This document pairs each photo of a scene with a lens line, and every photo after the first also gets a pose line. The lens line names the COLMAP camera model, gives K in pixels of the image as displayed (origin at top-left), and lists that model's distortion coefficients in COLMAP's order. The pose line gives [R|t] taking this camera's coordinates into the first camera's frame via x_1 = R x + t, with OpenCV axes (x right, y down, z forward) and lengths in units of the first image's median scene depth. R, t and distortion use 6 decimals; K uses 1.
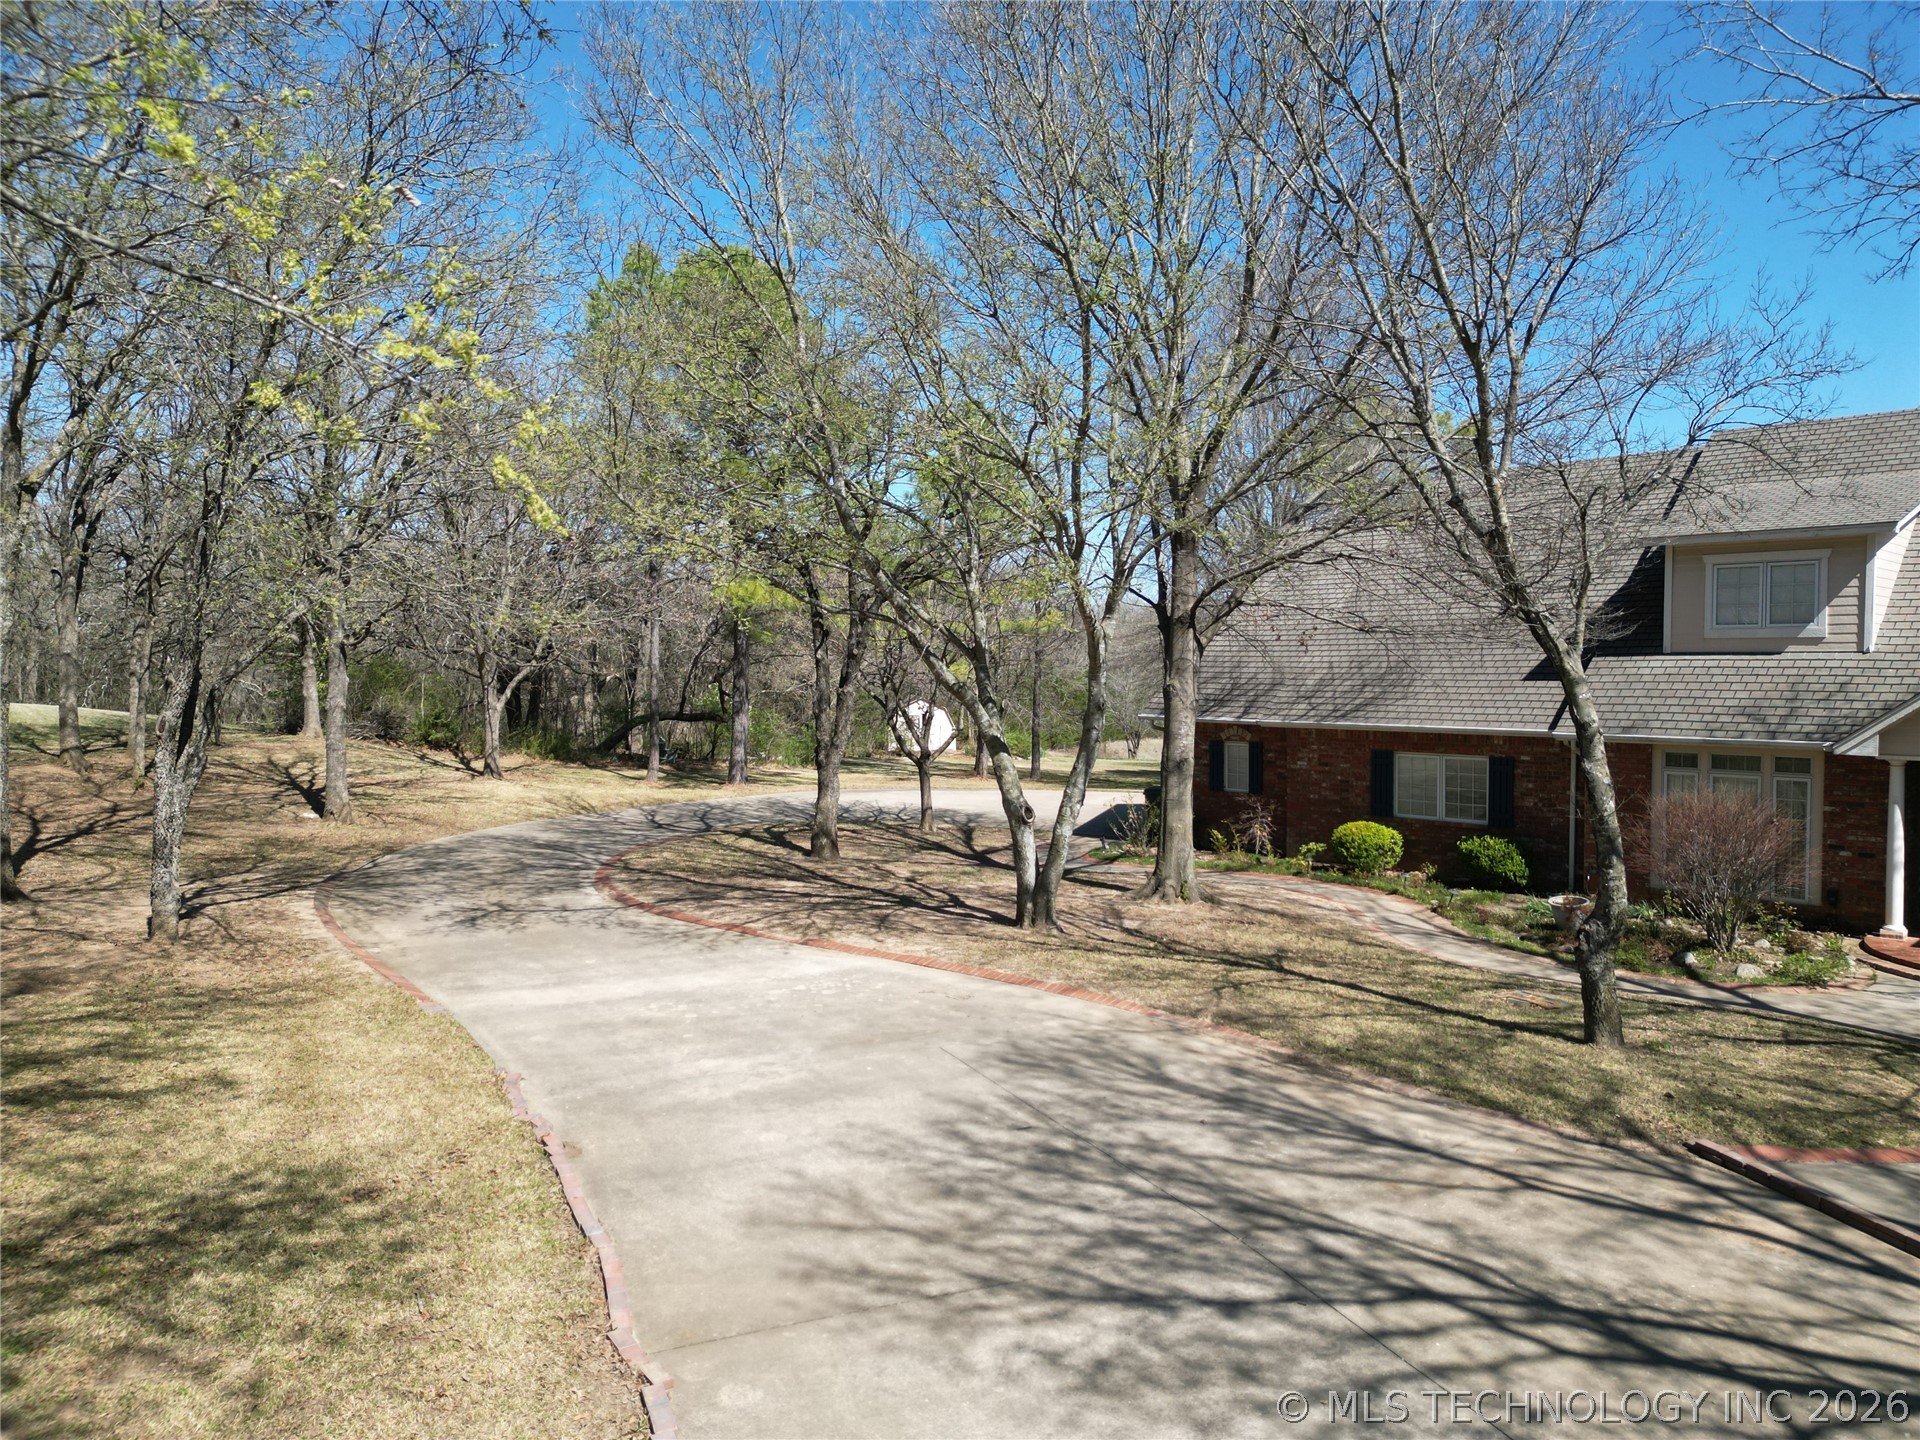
lens RADIAL K [[1339.8, 0, 964.7], [0, 1339.8, 718.5], [0, 0, 1]] dist [0.063682, -0.054165]
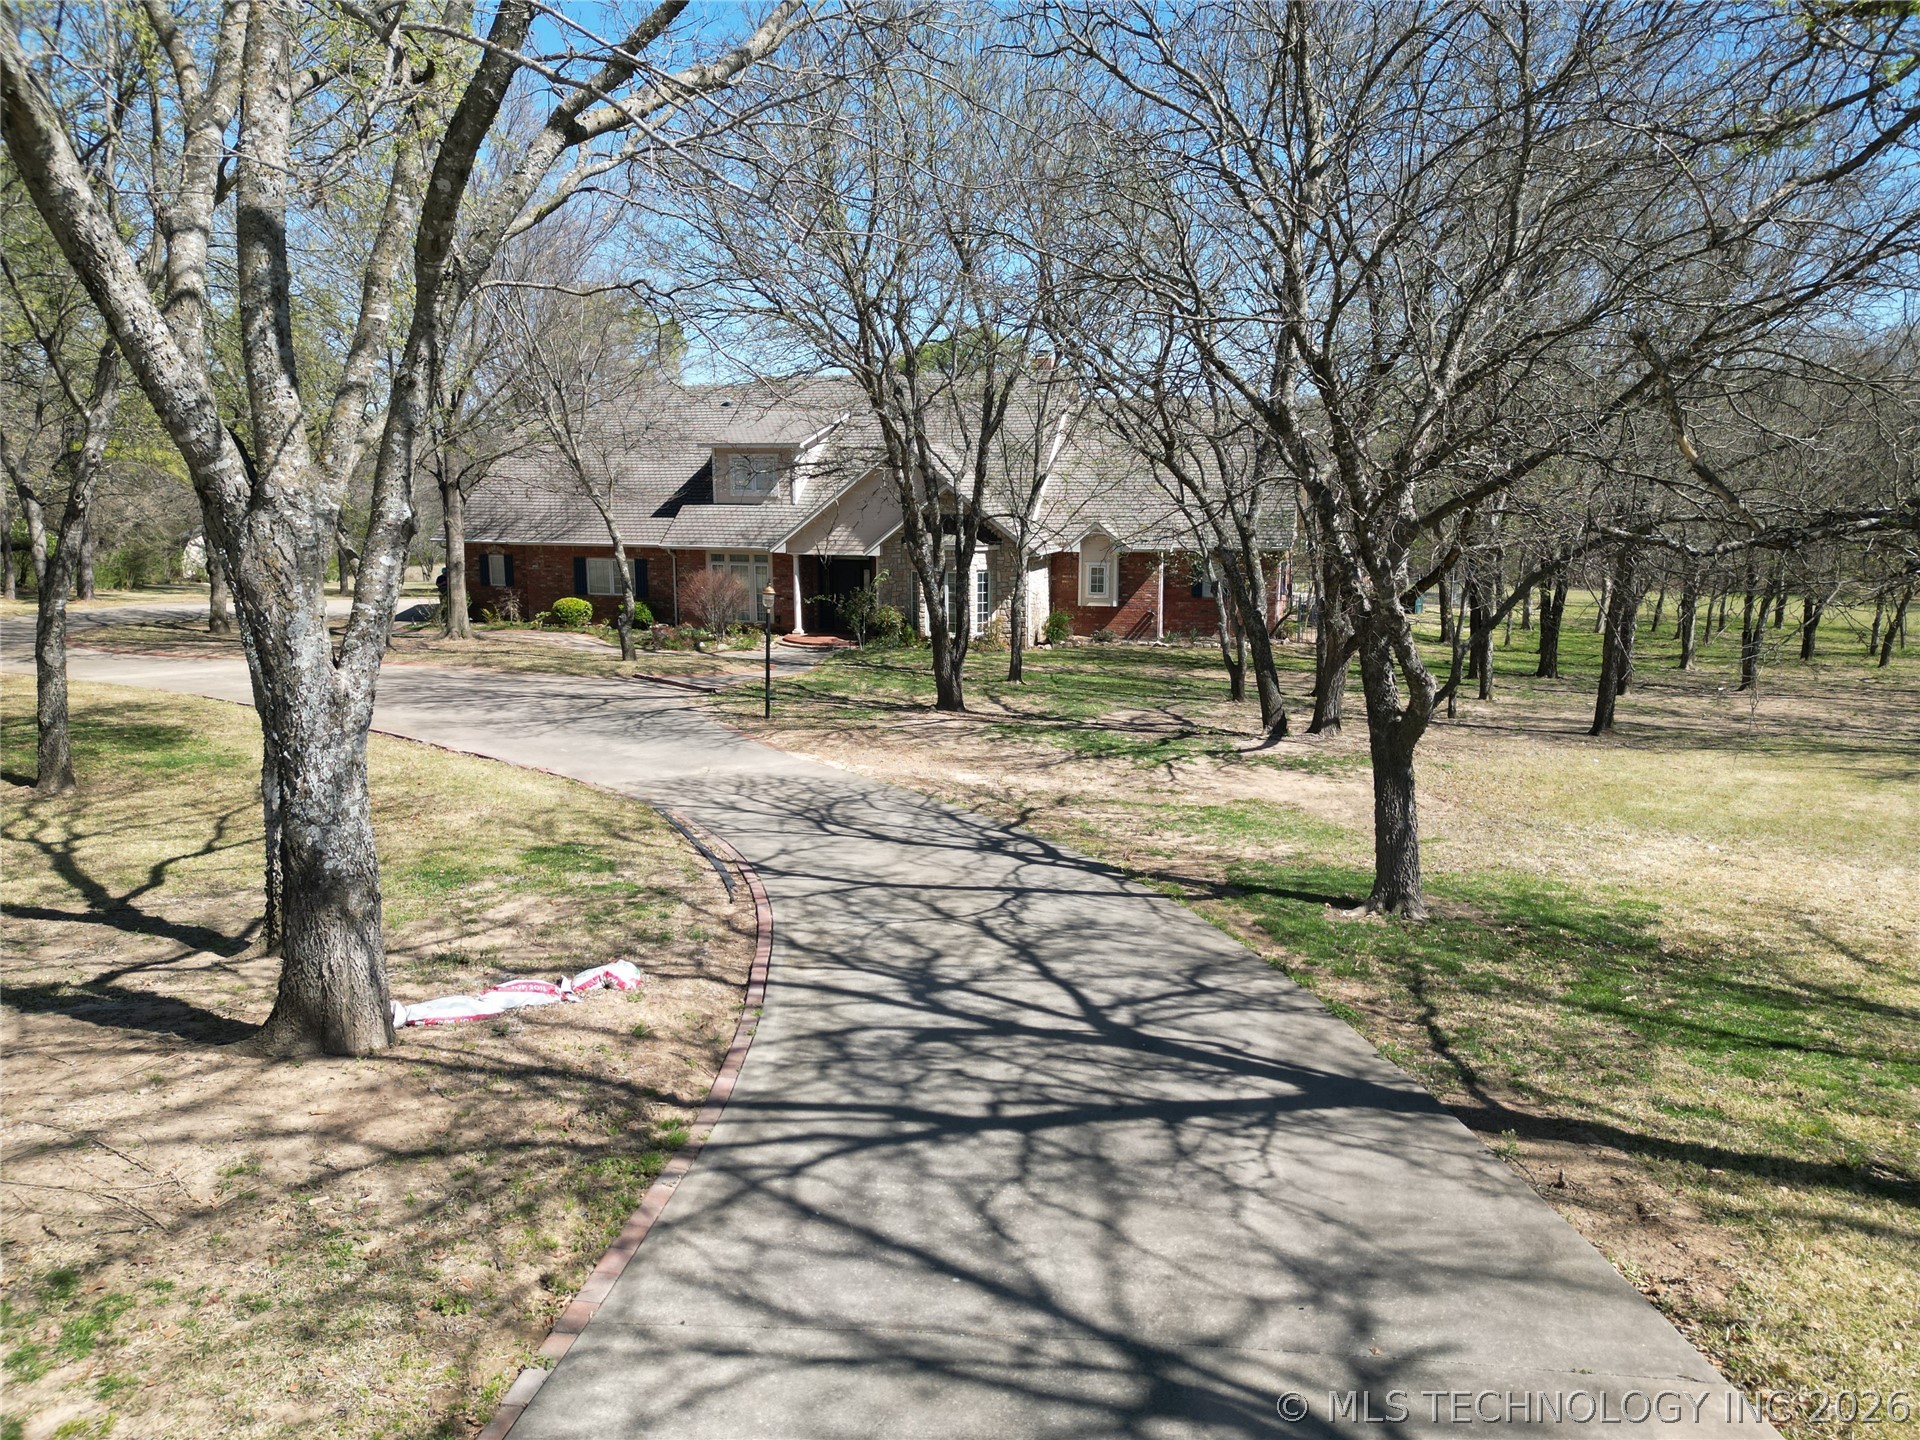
lens RADIAL K [[1339.8, 0, 971.3], [0, 1339.8, 708.0], [0, 0, 1]] dist [0.063682, -0.054165]
pose [[0.874099, -0.074643, 0.479979, -0.177394], [0.016831, 0.992184, 0.123646, 0.016483], [-0.485457, -0.100000, 0.868523, -1.368730]]
